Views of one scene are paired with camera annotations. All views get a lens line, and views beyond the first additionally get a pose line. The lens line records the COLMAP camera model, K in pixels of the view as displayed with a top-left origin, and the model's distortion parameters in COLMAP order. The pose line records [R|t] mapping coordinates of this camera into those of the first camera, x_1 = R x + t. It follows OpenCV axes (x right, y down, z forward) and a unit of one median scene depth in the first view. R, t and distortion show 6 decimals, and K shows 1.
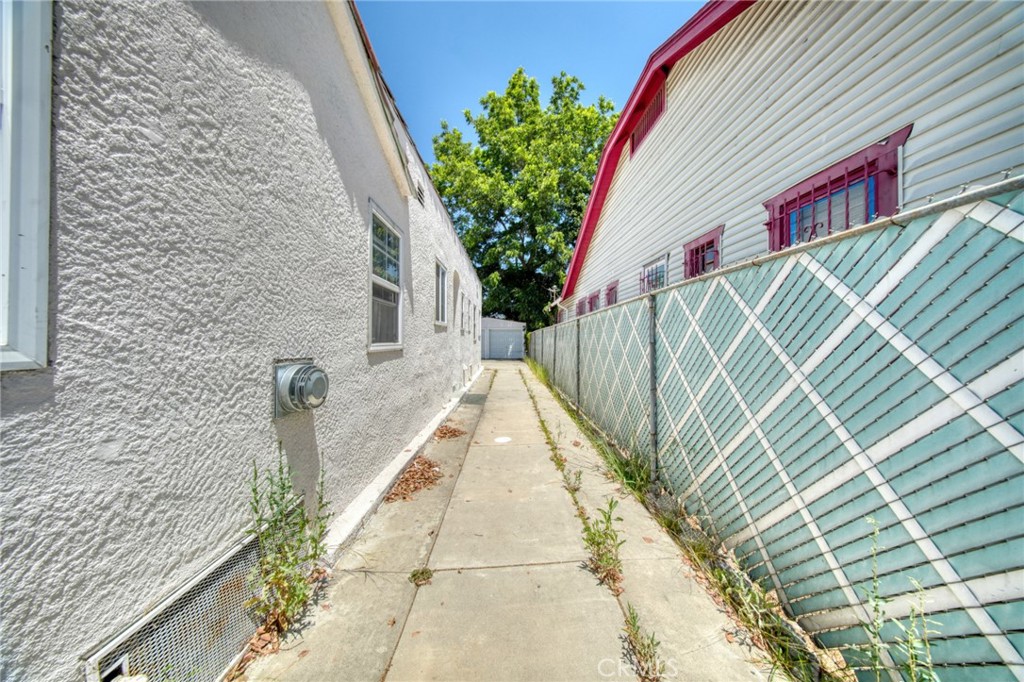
lens RADIAL K [[300.6, 0, 512.0], [0, 300.6, 341.0], [0, 0, 1]] dist [-0.000219, -0.000004]
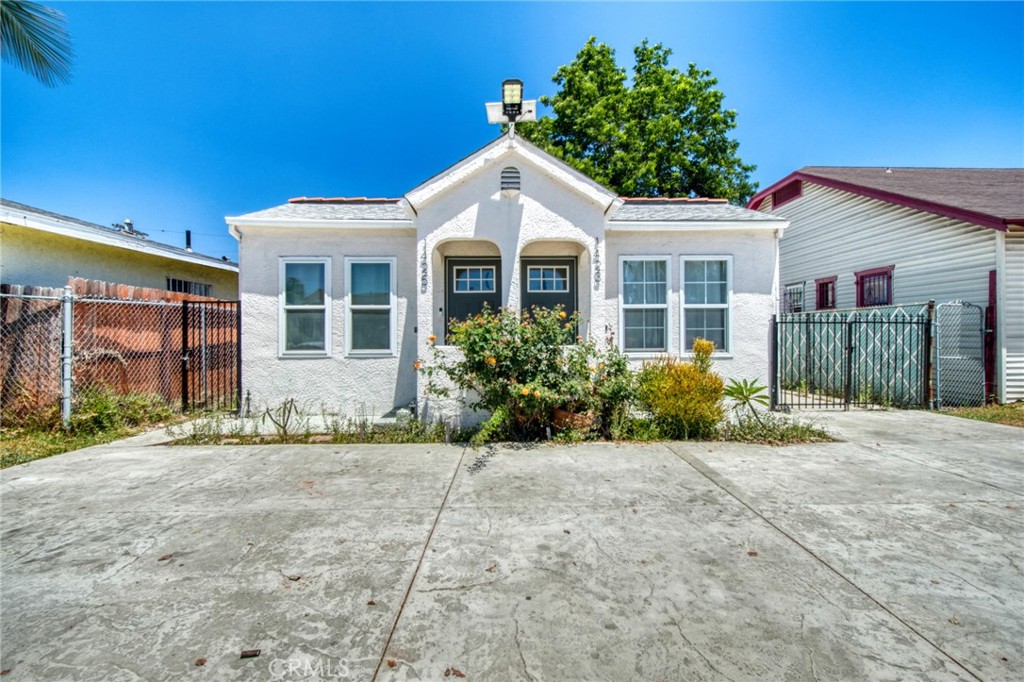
lens RADIAL K [[459.7, 0, 515.5], [0, 459.7, 341.8], [0, 0, 1]] dist [0.001388, -0.000833]
pose [[0.999404, -0.033401, 0.008764, -0.322339], [0.033323, 0.999404, 0.009008, -0.007087], [-0.009060, -0.008711, 0.999921, -0.446347]]
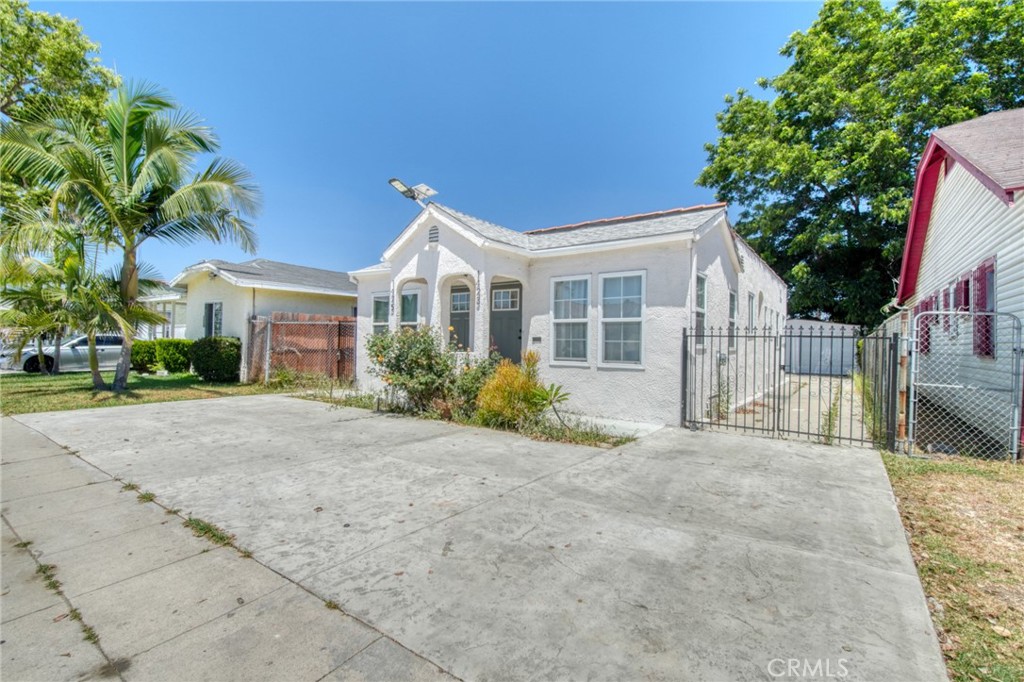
lens RADIAL K [[459.7, 0, 515.5], [0, 459.7, 341.8], [0, 0, 1]] dist [0.001388, -0.000833]
pose [[0.804471, -0.018115, -0.593716, 0.046535], [0.003583, 0.999665, -0.025645, 0.002263], [0.593982, 0.018504, 0.804266, -0.443339]]
